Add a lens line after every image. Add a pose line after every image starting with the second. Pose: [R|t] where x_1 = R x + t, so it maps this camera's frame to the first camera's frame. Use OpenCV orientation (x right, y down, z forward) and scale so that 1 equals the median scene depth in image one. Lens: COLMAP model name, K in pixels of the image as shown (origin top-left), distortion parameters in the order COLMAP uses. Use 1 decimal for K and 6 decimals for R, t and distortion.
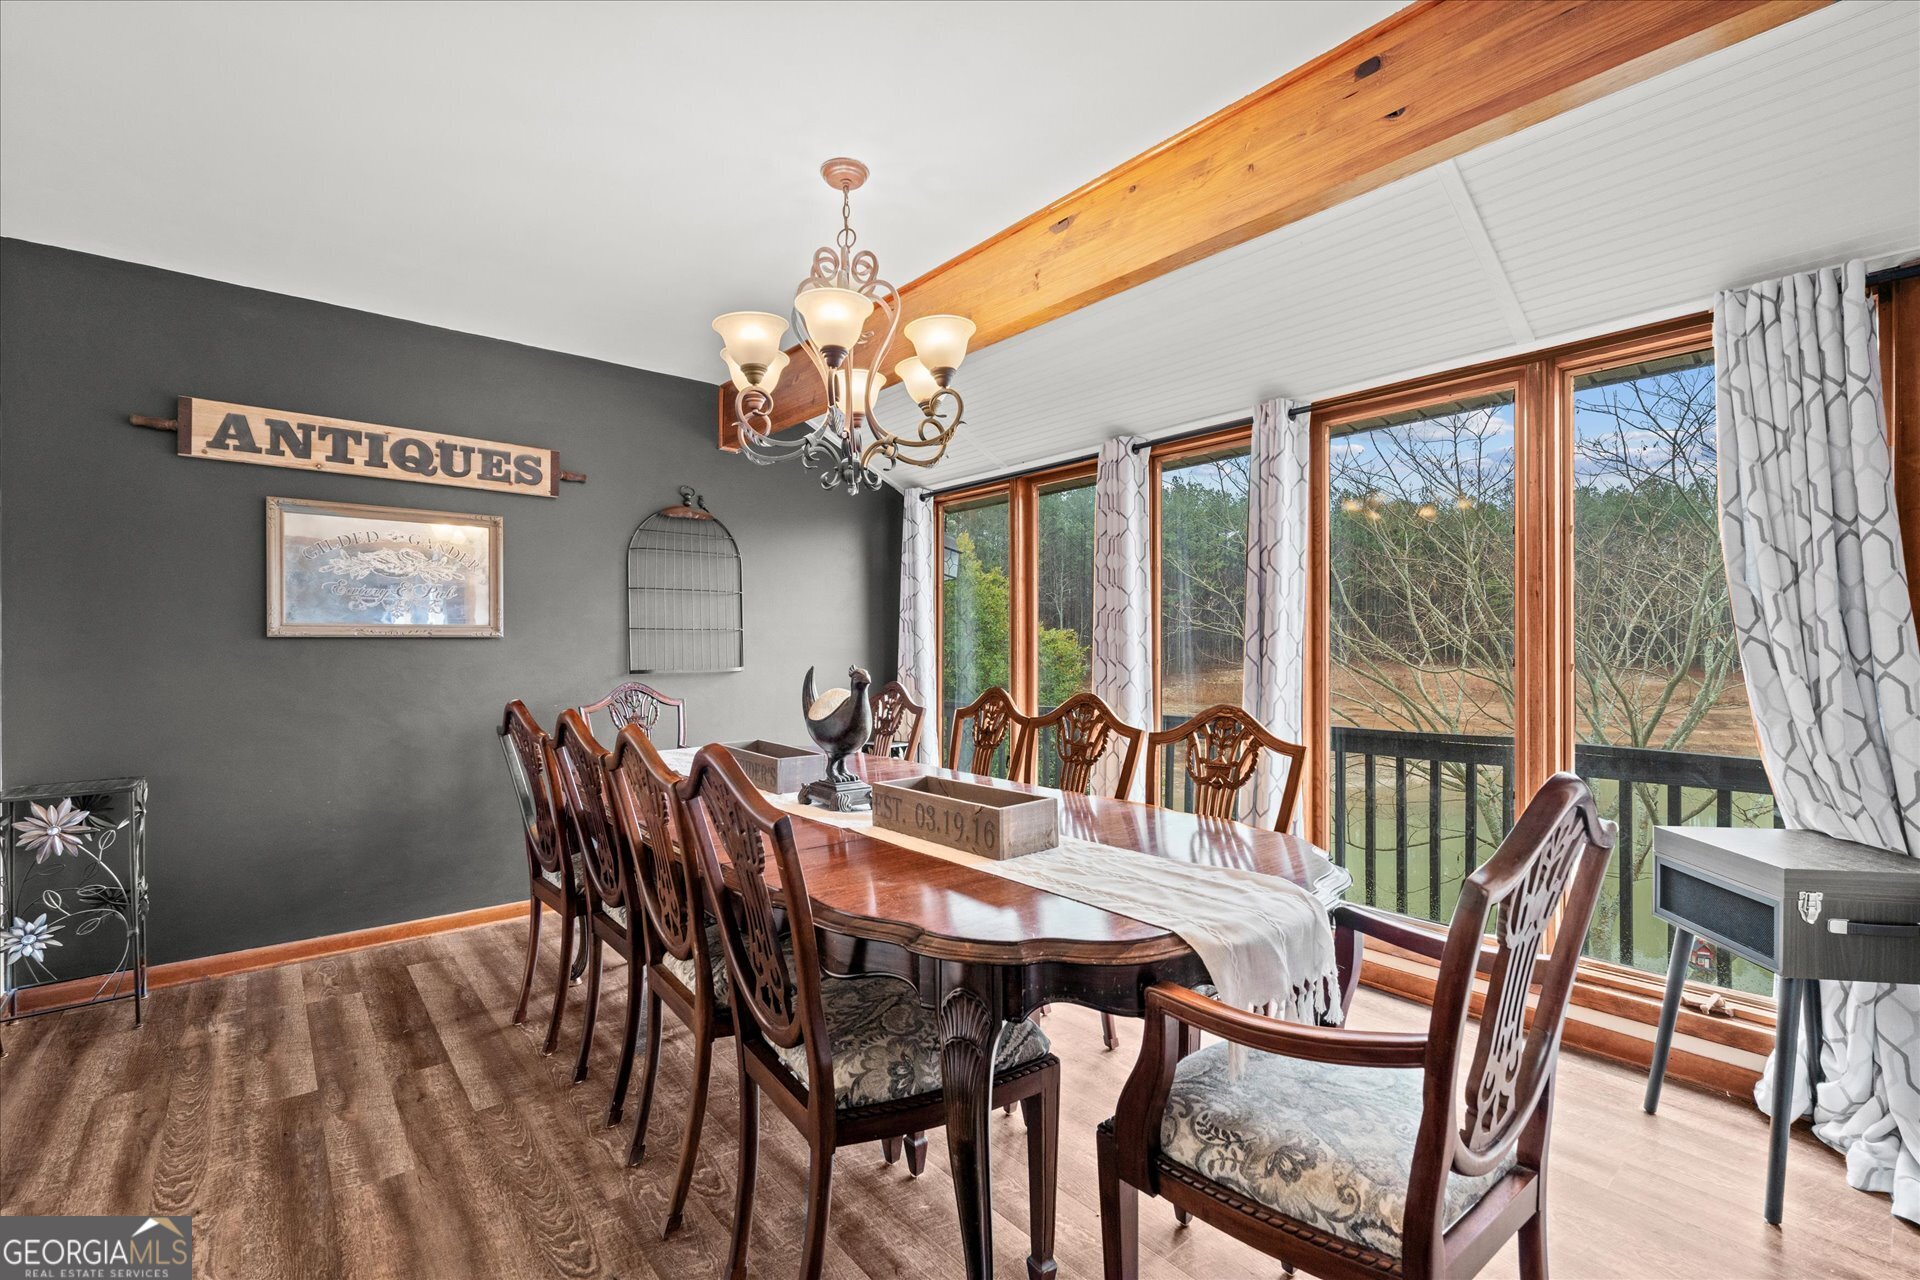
lens RADIAL K [[849.3, 0, 980.1], [0, 849.3, 644.0], [0, 0, 1]] dist [-0.004921, 0.000439]
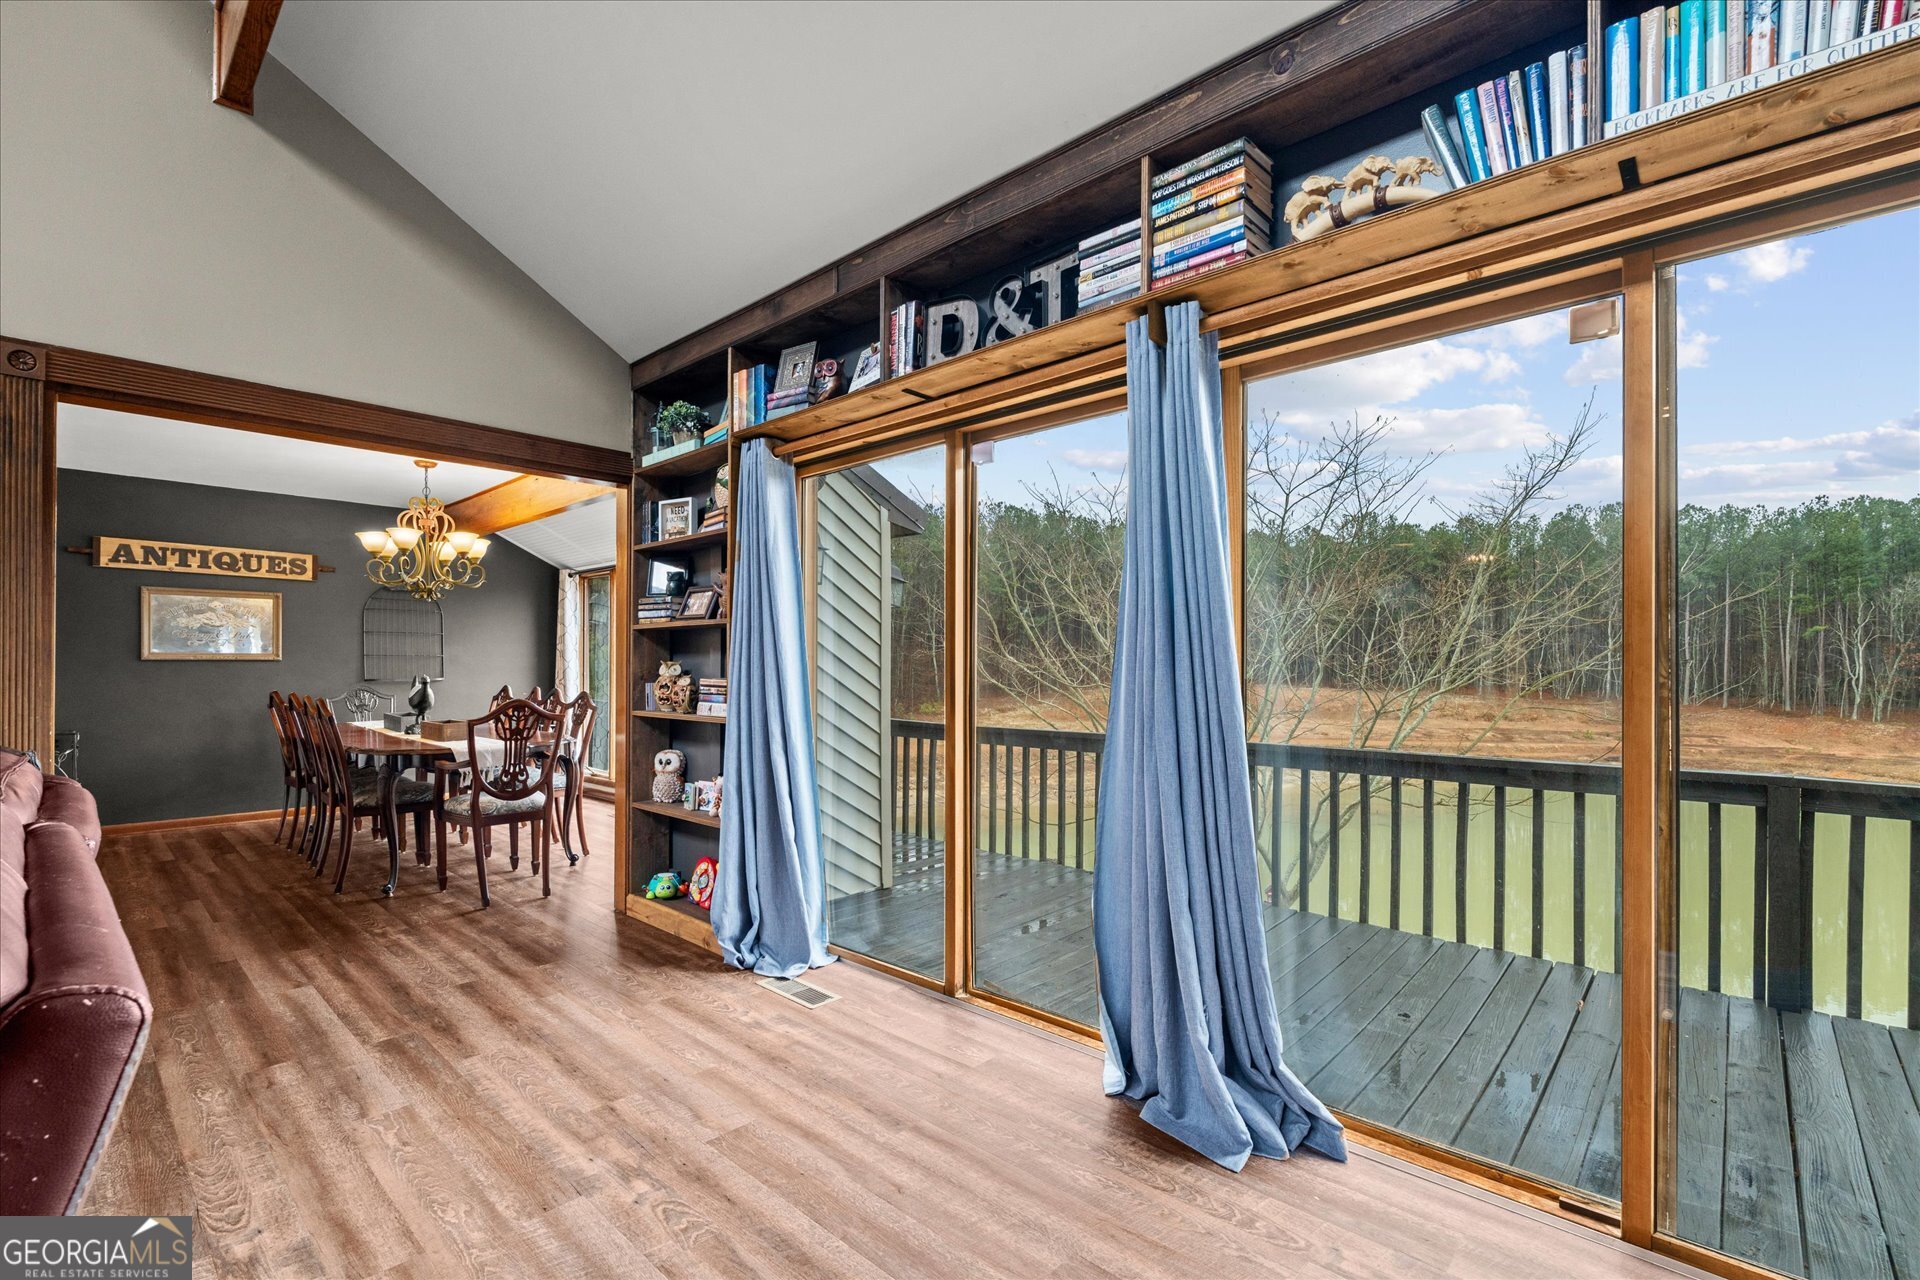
lens RADIAL K [[849.3, 0, 975.3], [0, 849.3, 665.3], [0, 0, 1]] dist [-0.004921, 0.000439]
pose [[0.995309, -0.001025, 0.096738, 0.785360], [0.001401, 0.999992, -0.003816, 0.013406], [-0.096734, 0.003934, 0.995303, -1.003573]]
